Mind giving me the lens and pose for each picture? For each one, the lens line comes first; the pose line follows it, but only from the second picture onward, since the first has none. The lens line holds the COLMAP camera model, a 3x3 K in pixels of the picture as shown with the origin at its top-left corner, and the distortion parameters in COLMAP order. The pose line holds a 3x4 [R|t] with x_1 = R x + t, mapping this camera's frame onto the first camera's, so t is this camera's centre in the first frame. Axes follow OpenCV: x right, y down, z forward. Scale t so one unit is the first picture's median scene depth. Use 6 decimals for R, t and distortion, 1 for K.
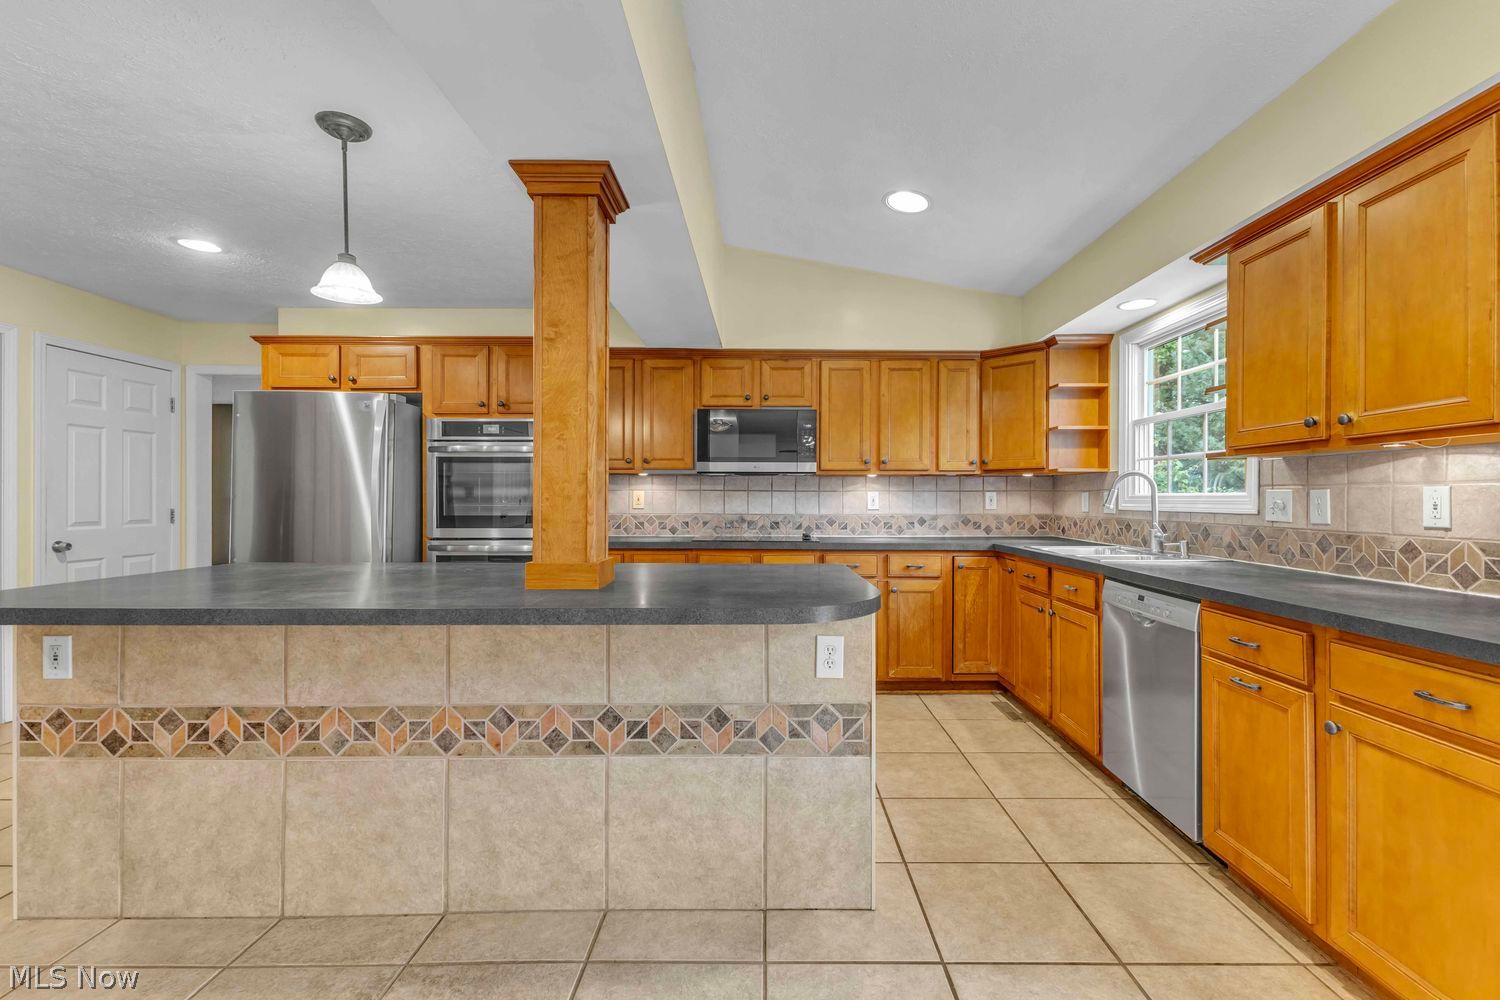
lens RADIAL K [[652.9, 0, 767.8], [0, 652.9, 502.0], [0, 0, 1]] dist [0.012093, -0.003858]
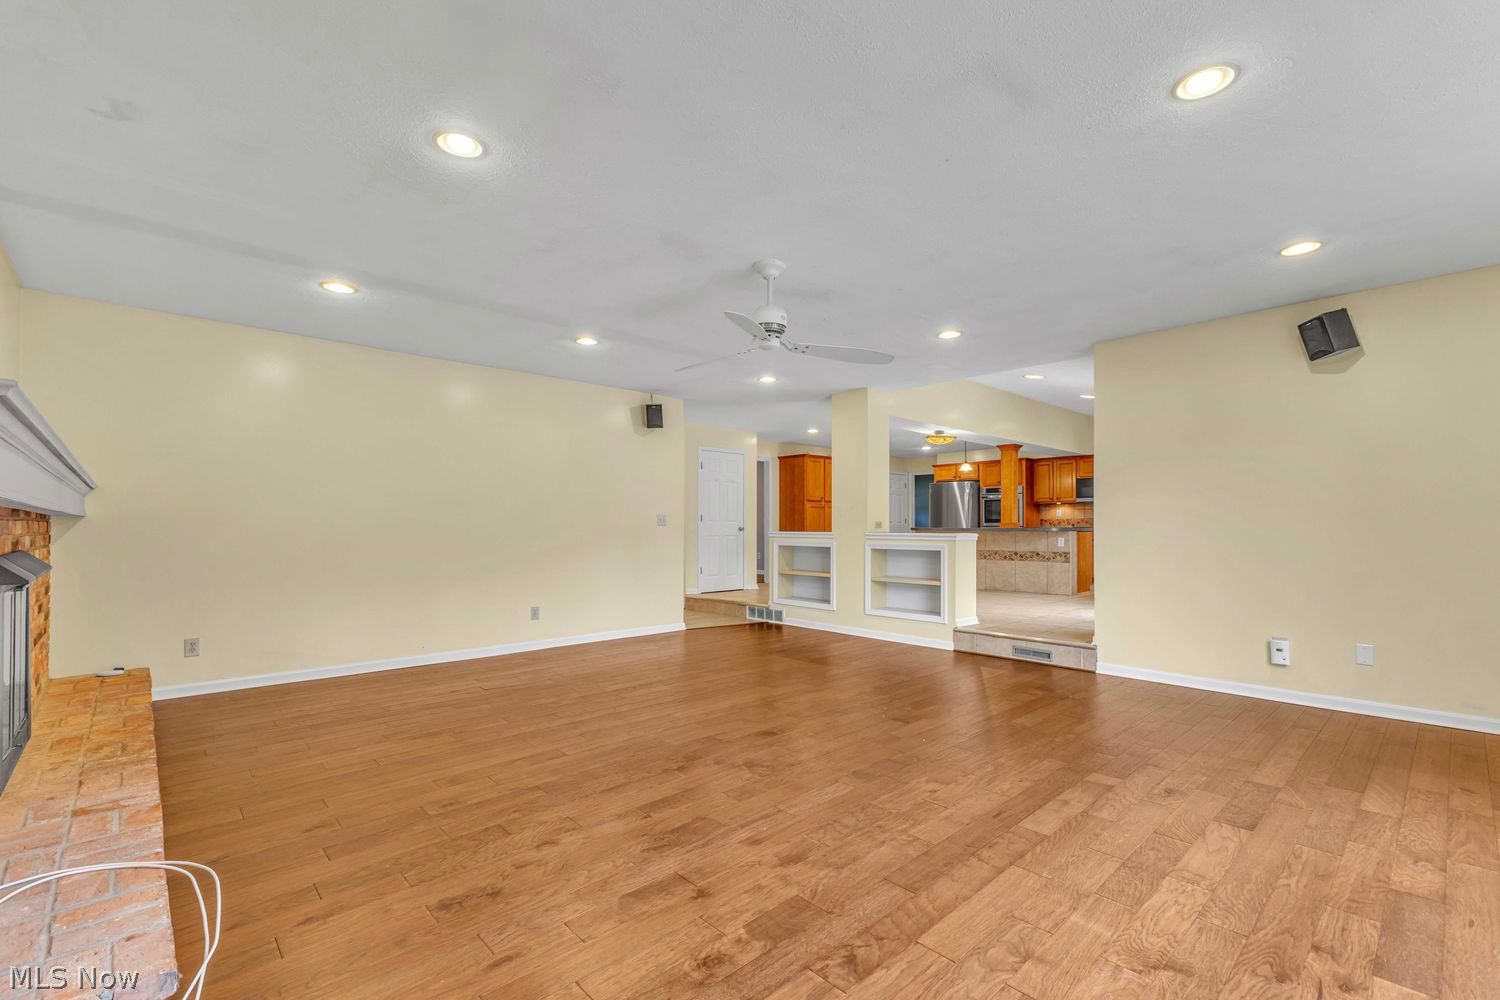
lens RADIAL K [[652.9, 0, 749.4], [0, 652.9, 528.1], [0, 0, 1]] dist [0.012093, -0.003858]
pose [[0.683590, -0.000764, -0.729866, 1.551254], [-0.000719, 0.999998, -0.001720, 0.109308], [0.729866, 0.001701, 0.683589, -3.009308]]
